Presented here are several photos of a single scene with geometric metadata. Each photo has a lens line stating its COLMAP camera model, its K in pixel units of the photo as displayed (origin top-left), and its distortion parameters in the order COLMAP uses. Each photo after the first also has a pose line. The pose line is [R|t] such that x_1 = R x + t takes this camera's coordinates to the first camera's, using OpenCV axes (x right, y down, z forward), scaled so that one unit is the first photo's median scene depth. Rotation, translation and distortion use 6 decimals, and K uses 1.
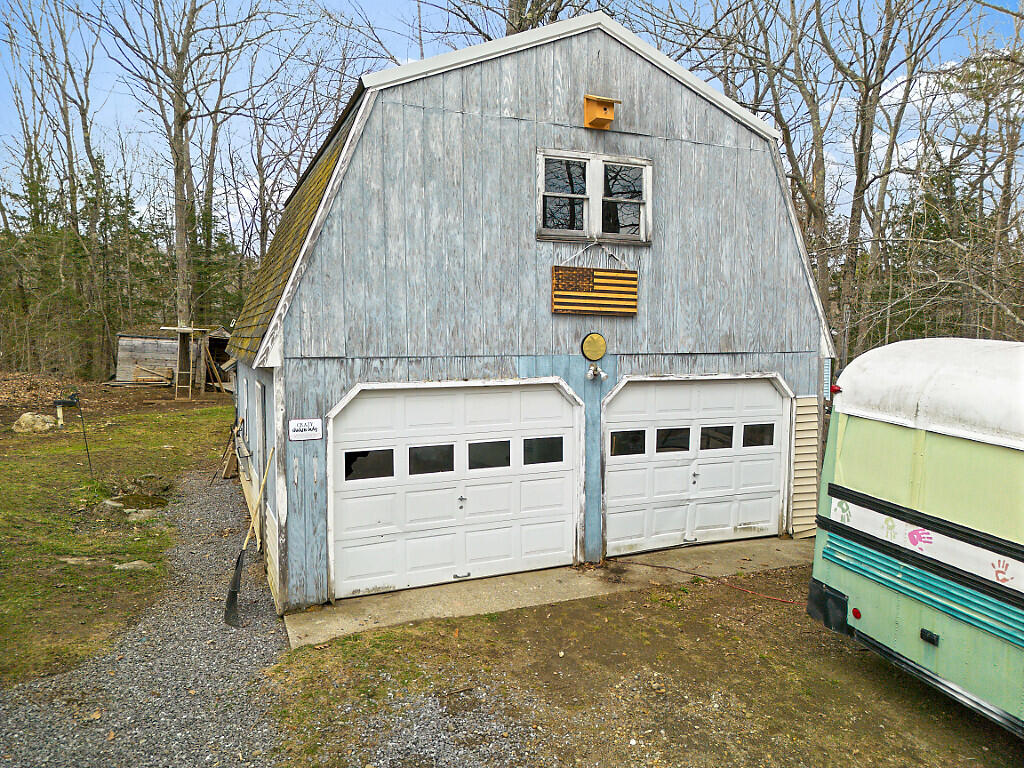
lens RADIAL K [[713.3, 0, 516.8], [0, 713.3, 375.2], [0, 0, 1]] dist [0.057104, -0.050396]
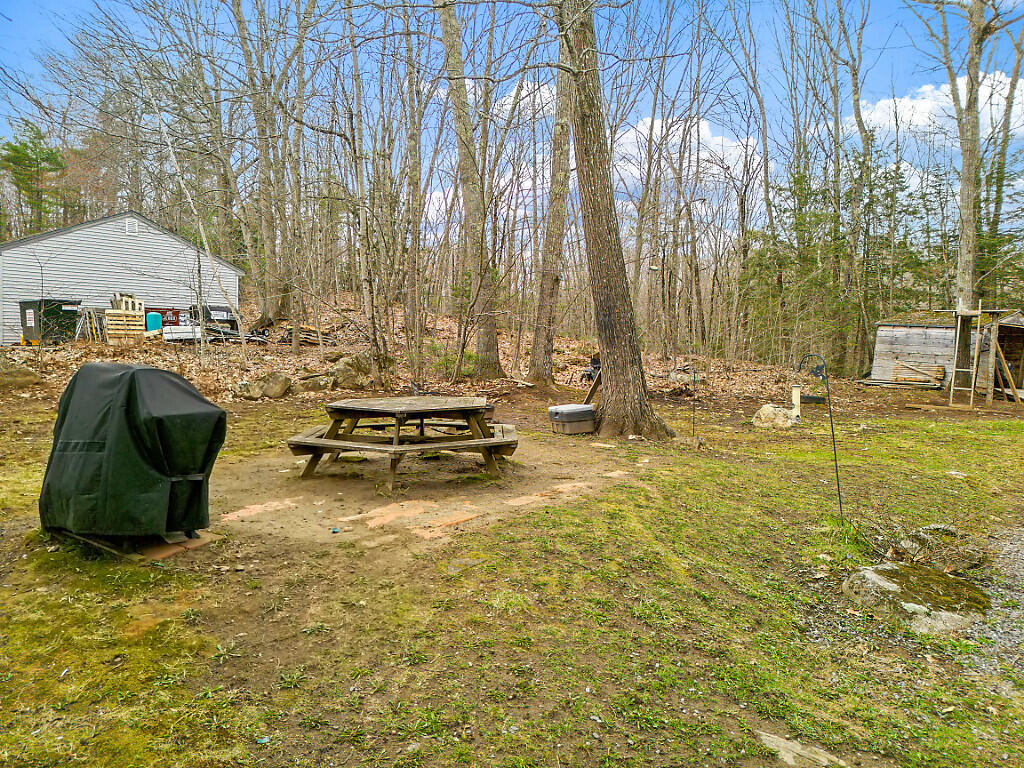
lens RADIAL K [[713.3, 0, 512.9], [0, 713.3, 376.6], [0, 0, 1]] dist [0.057104, -0.050396]
pose [[0.573169, 0.042716, -0.818323, -0.117847], [-0.054919, 0.998398, 0.013649, 0.017185], [0.817595, 0.037118, 0.574596, 0.196091]]
